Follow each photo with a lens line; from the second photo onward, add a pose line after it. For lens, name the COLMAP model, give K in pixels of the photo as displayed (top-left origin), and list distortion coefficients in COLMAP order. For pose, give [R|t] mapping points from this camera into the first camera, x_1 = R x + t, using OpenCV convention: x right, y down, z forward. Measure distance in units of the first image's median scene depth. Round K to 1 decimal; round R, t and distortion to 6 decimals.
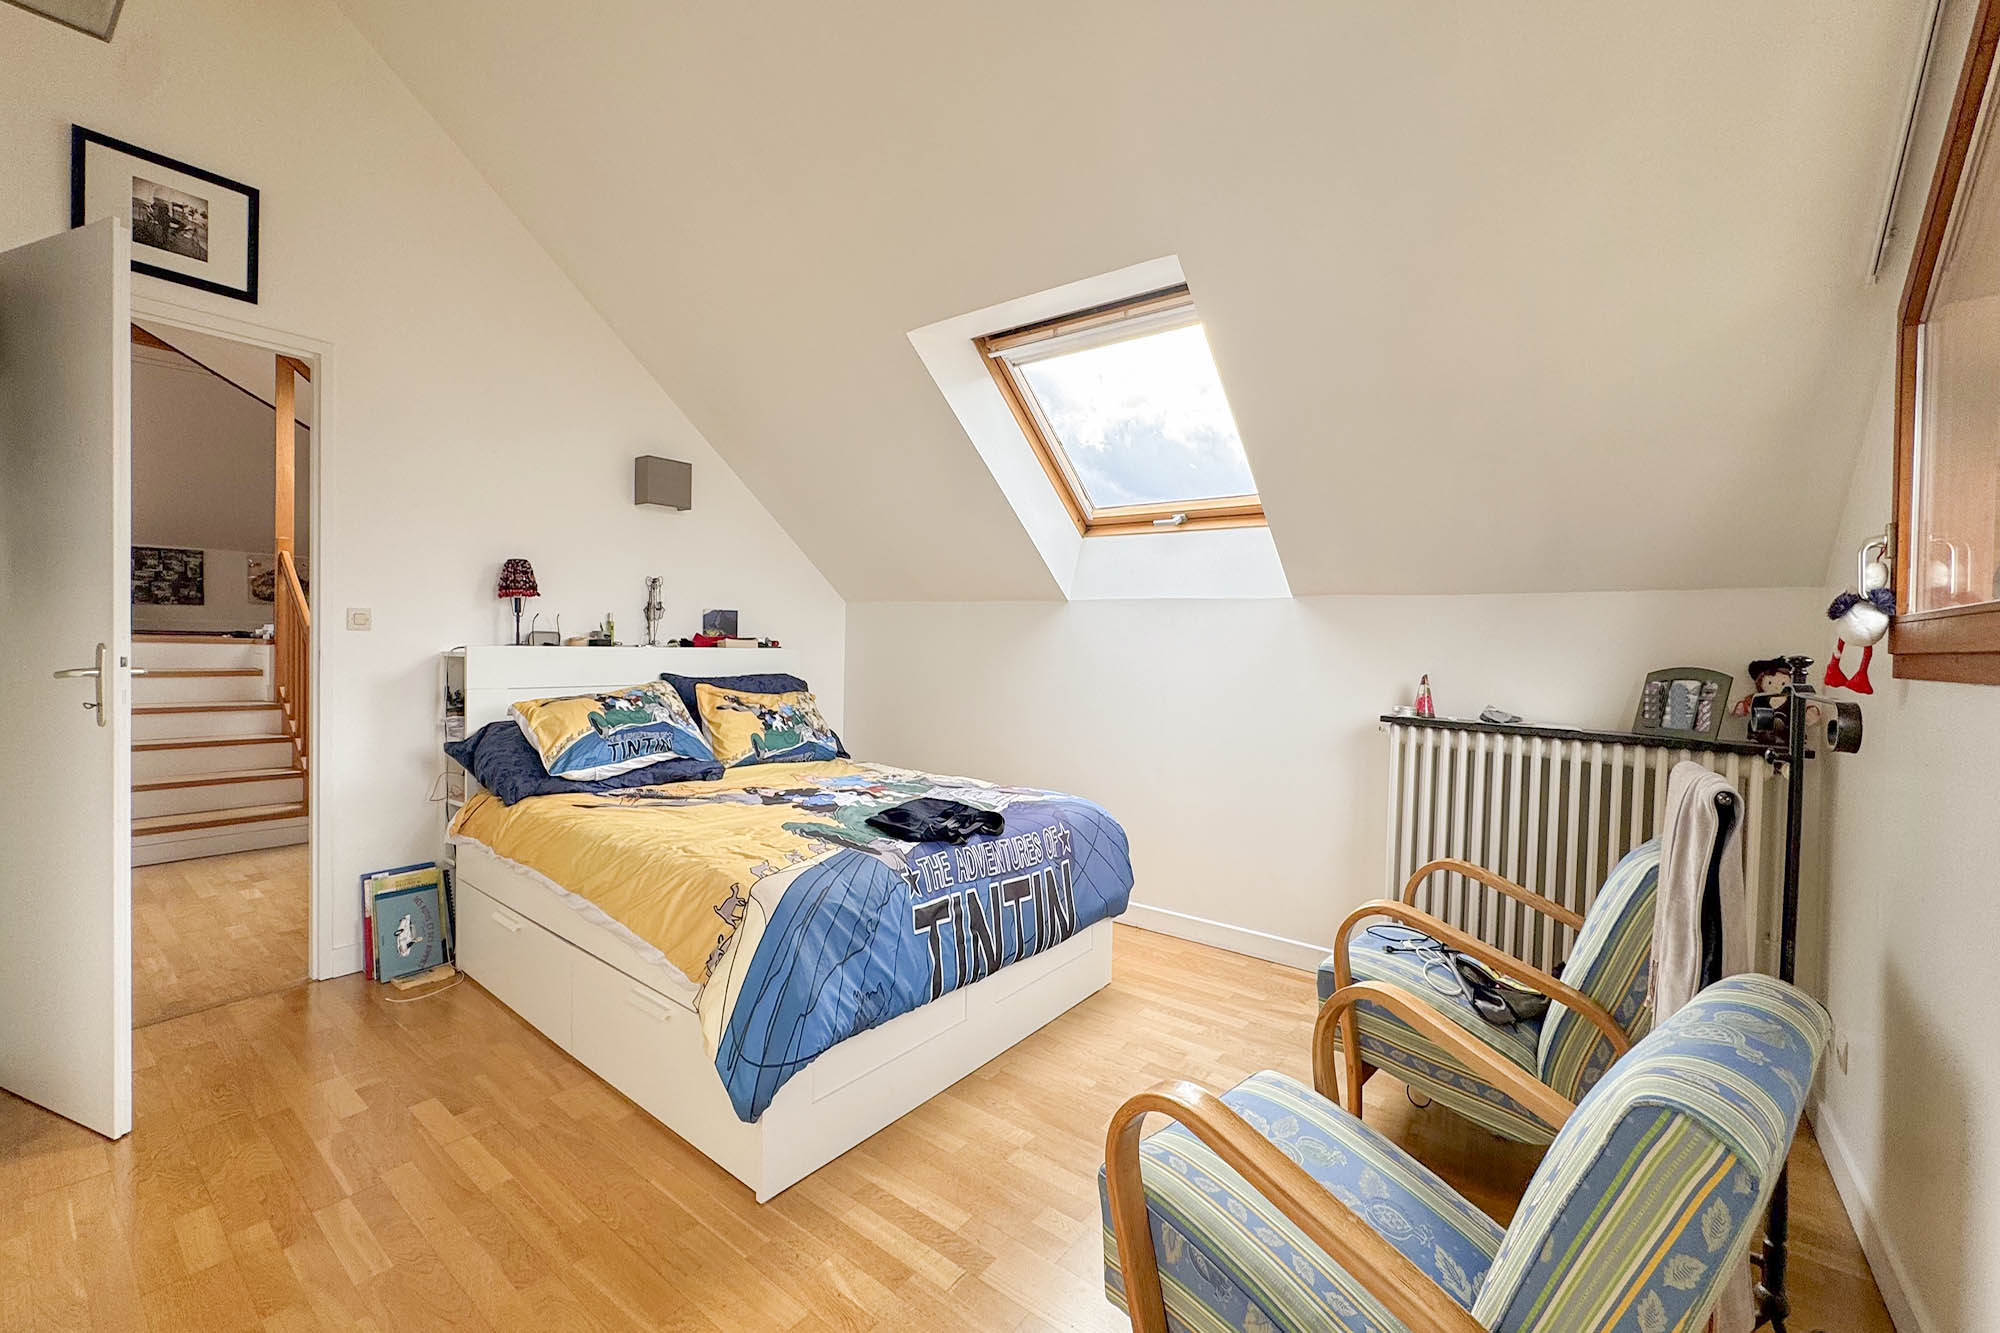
lens RADIAL K [[808.3, 0, 1000.6], [0, 808.3, 660.9], [0, 0, 1]] dist [-0.001428, 0.000350]
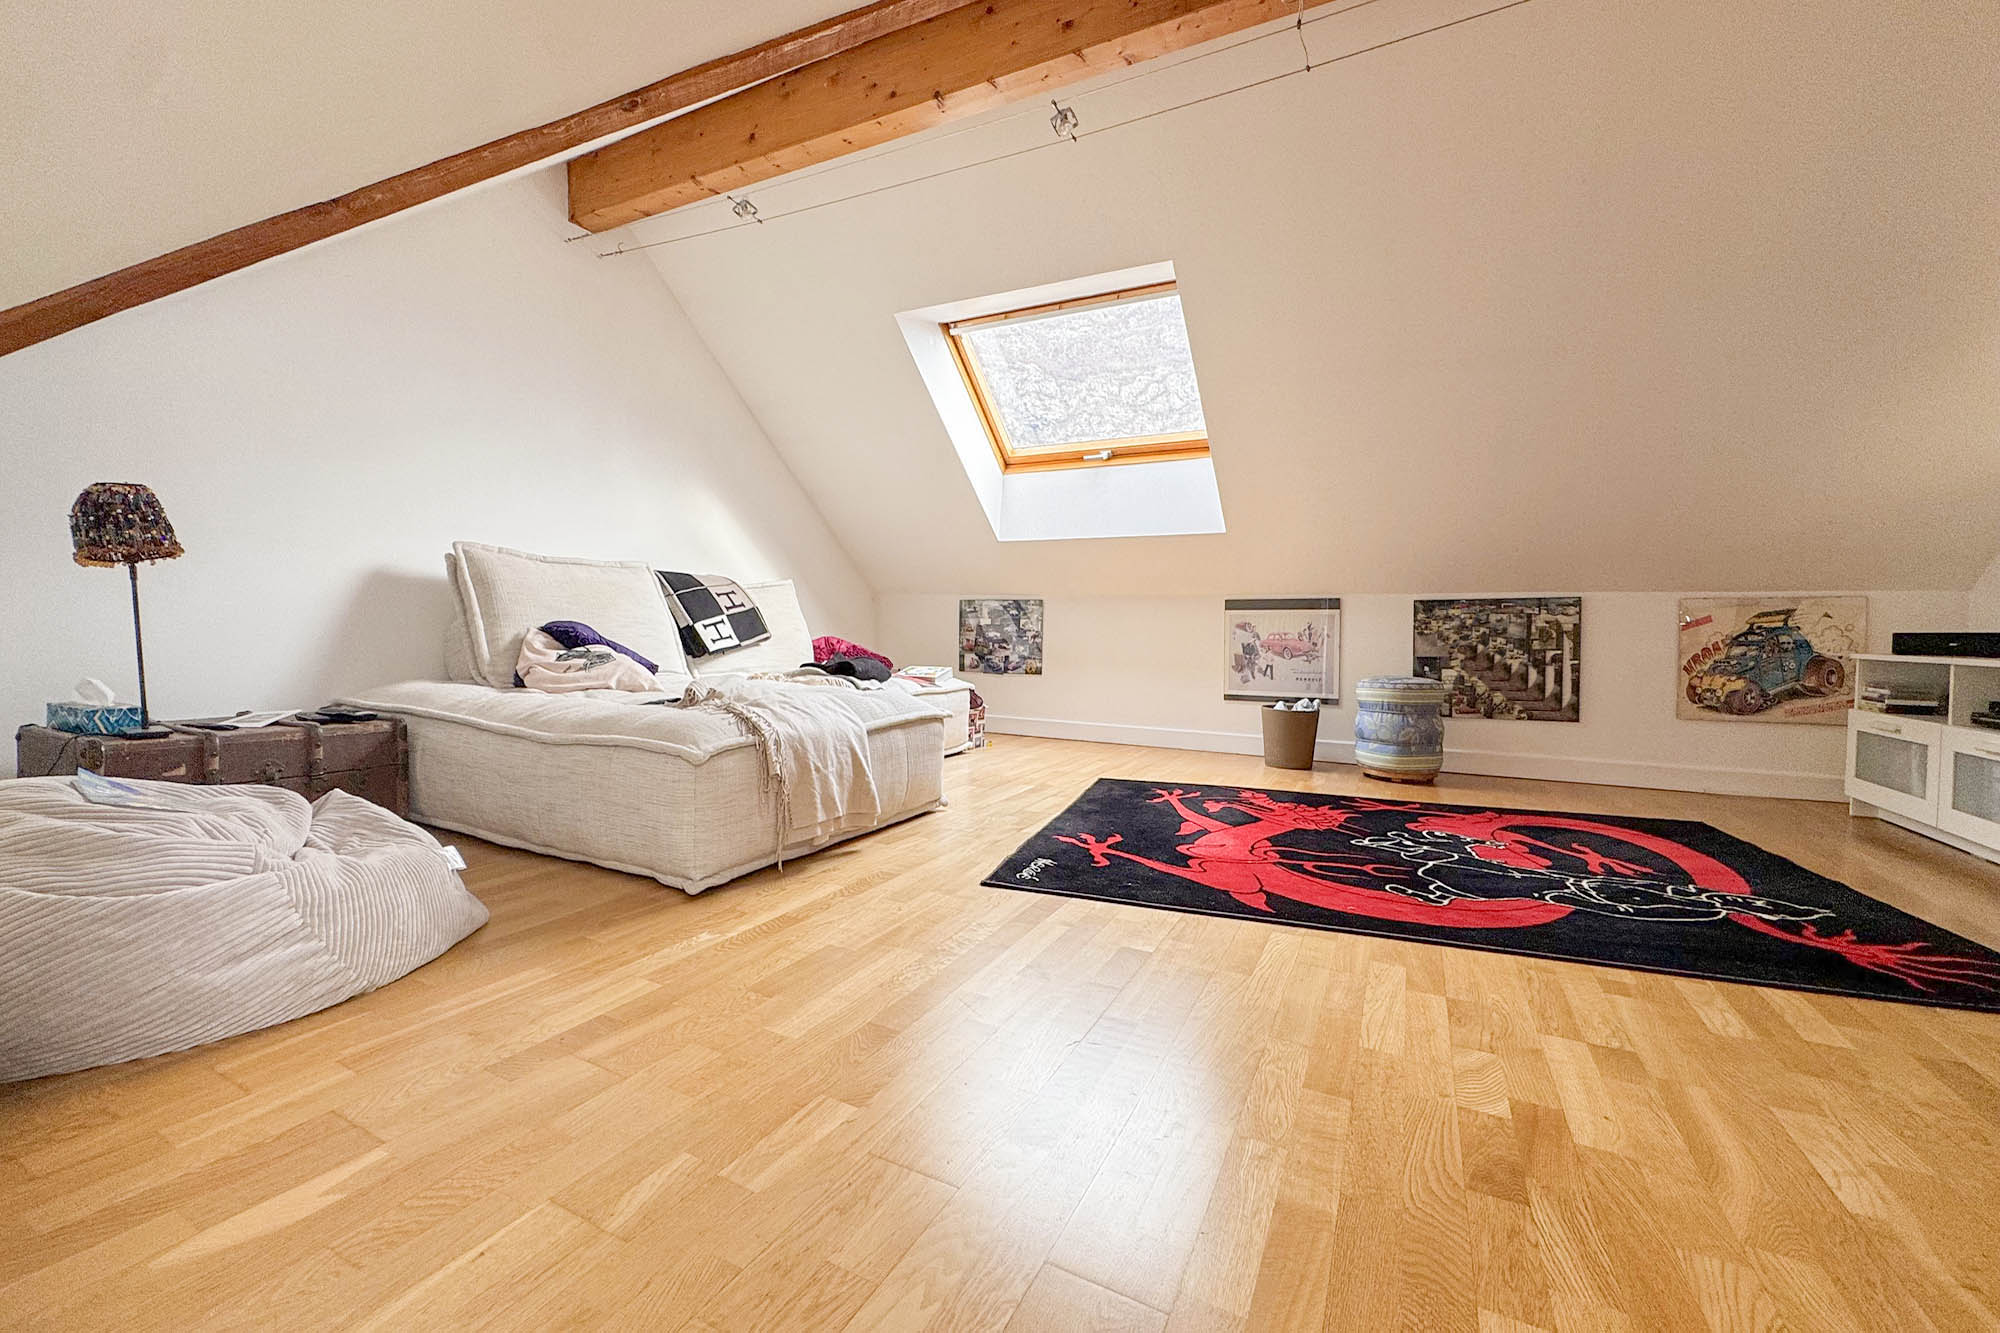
lens RADIAL K [[808.3, 0, 990.3], [0, 808.3, 659.0], [0, 0, 1]] dist [-0.001428, 0.000350]
pose [[0.185298, 0.007875, -0.982651, -0.770026], [-0.024715, 0.999689, 0.003351, -0.120004], [0.982372, 0.023665, 0.185435, 0.756529]]
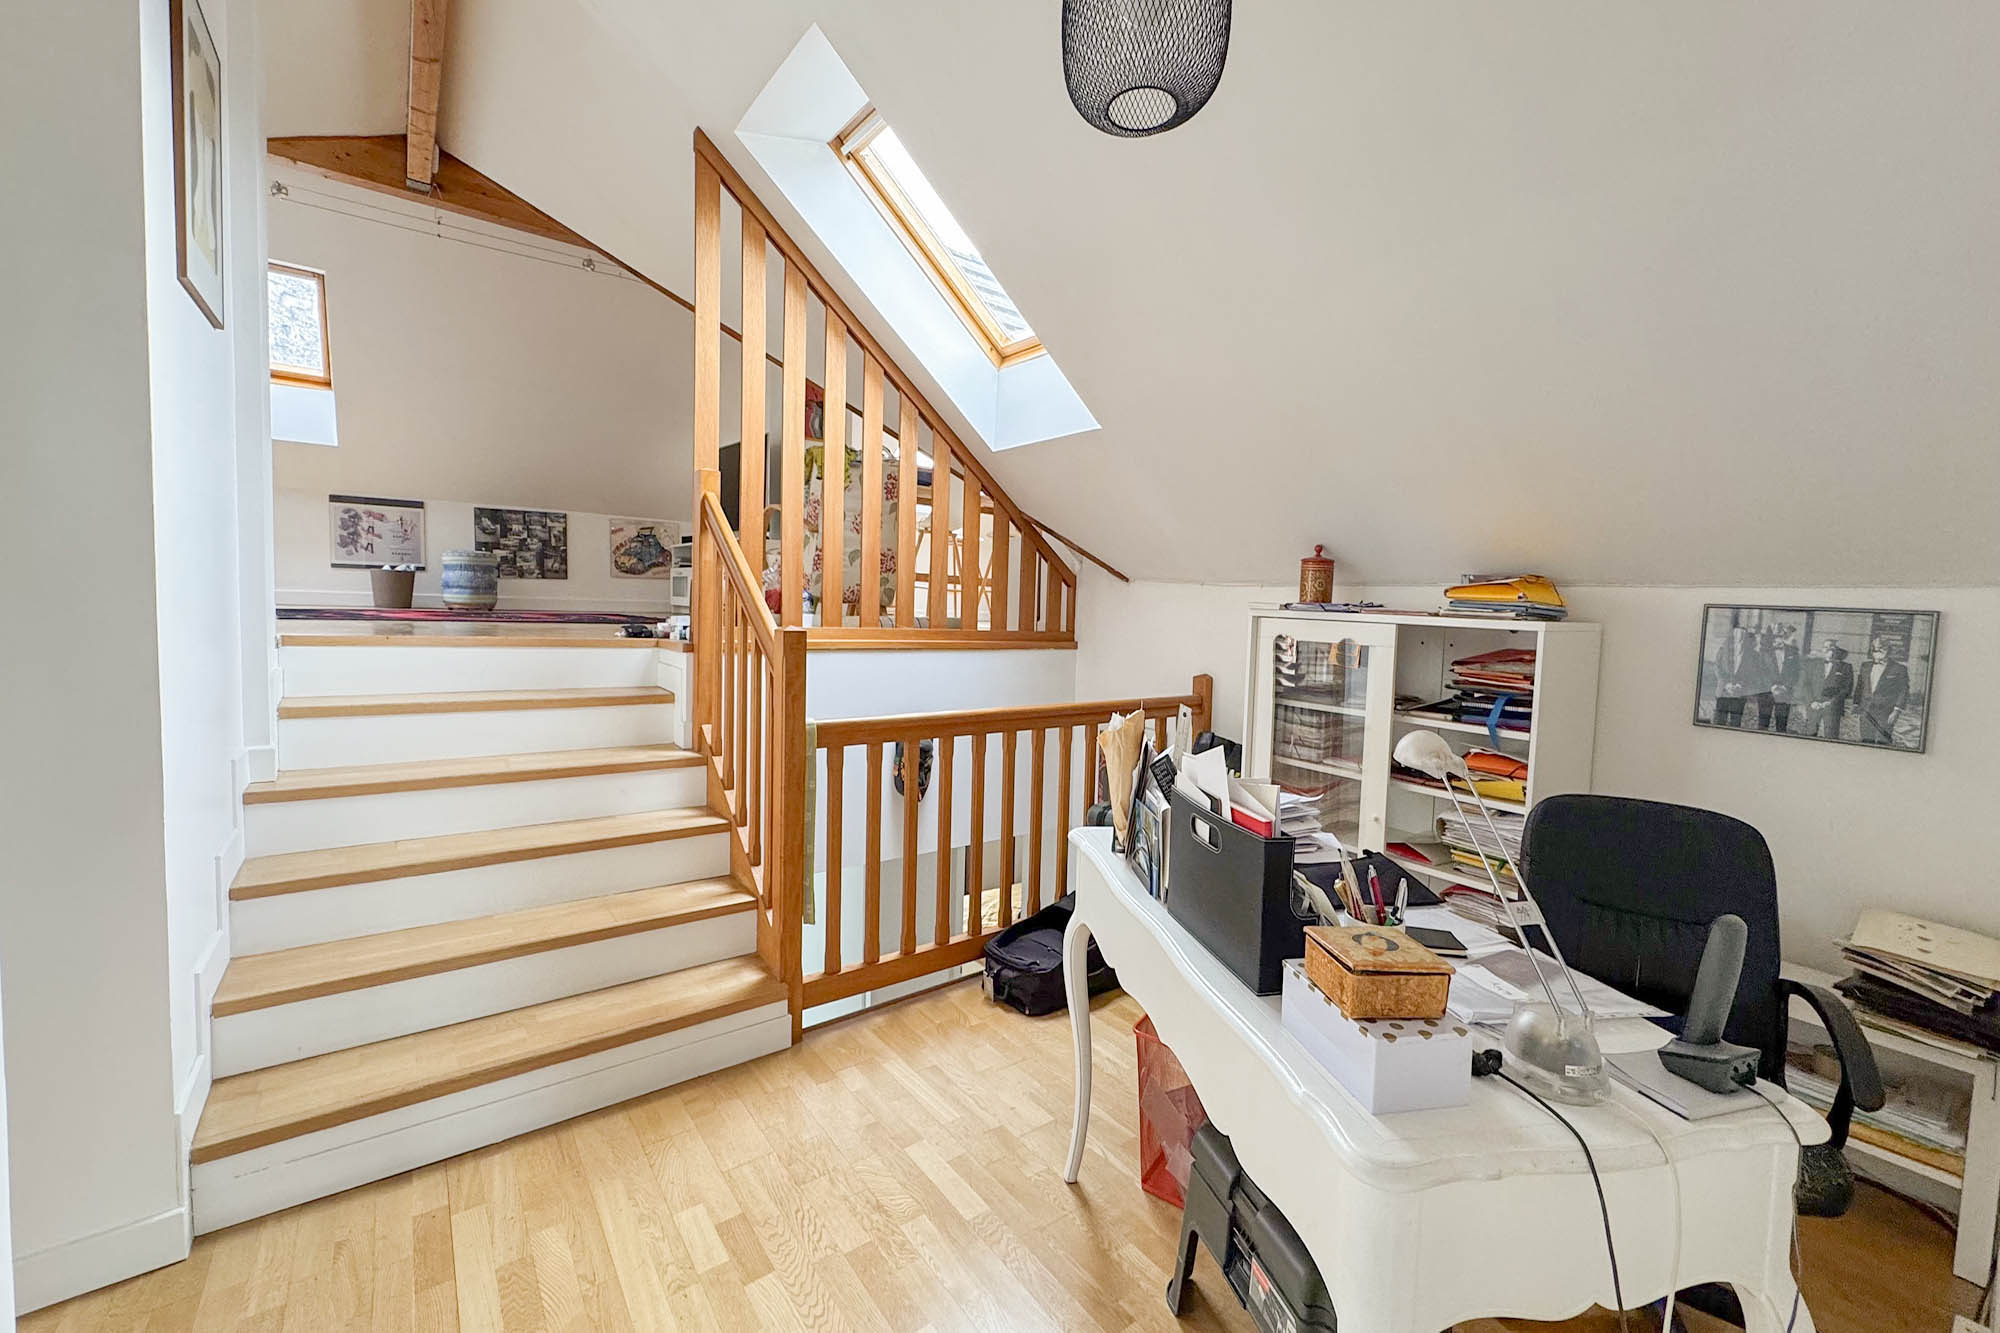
lens RADIAL K [[808.3, 0, 995.8], [0, 808.3, 655.2], [0, 0, 1]] dist [-0.001428, 0.000350]
pose [[0.963438, 0.020140, -0.267175, -0.421846], [-0.010759, 0.999275, 0.036528, -0.032828], [0.267717, -0.032318, 0.962956, 0.393186]]
